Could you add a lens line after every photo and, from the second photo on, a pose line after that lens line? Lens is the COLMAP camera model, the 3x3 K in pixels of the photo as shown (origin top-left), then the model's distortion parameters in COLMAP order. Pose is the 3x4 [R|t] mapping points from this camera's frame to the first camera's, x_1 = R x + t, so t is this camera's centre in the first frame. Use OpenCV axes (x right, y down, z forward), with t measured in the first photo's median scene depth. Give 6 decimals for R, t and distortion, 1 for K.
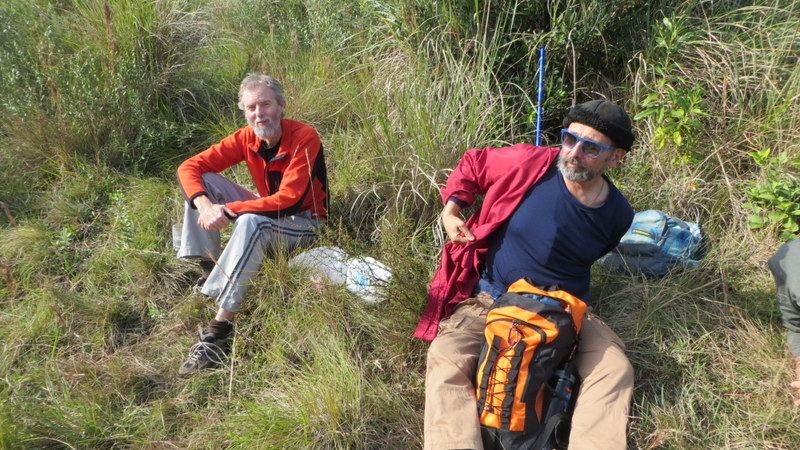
lens RADIAL K [[592.3, 0, 401.3], [0, 592.3, 218.3], [0, 0, 1]] dist [-0.021341, 0.003925]
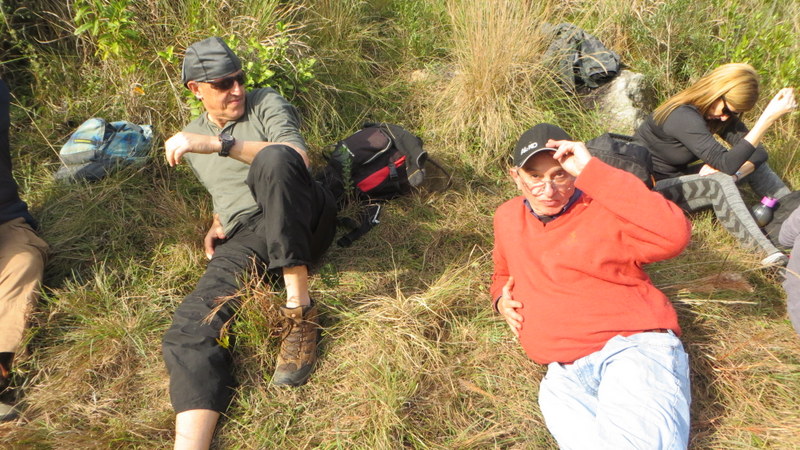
lens RADIAL K [[592.3, 0, 399.5], [0, 592.3, 218.4], [0, 0, 1]] dist [-0.021341, 0.003925]
pose [[0.833265, -0.237419, 0.499301, 0.303244], [0.186706, 0.970886, 0.150072, 0.099643], [-0.520395, -0.031827, 0.853333, -0.177742]]
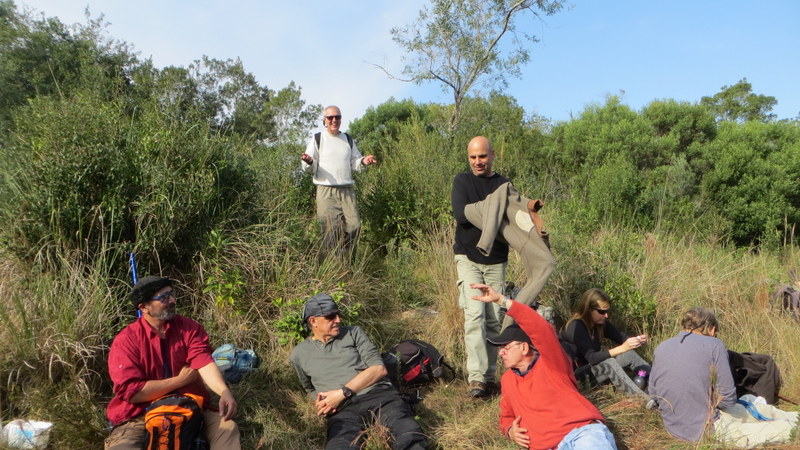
lens RADIAL K [[592.3, 0, 399.6], [0, 592.3, 218.5], [0, 0, 1]] dist [-0.021341, 0.003925]
pose [[0.728219, -0.019817, 0.685058, -0.318397], [0.239324, 0.944008, -0.227095, 0.136703], [-0.642200, 0.329326, 0.692188, -0.521458]]
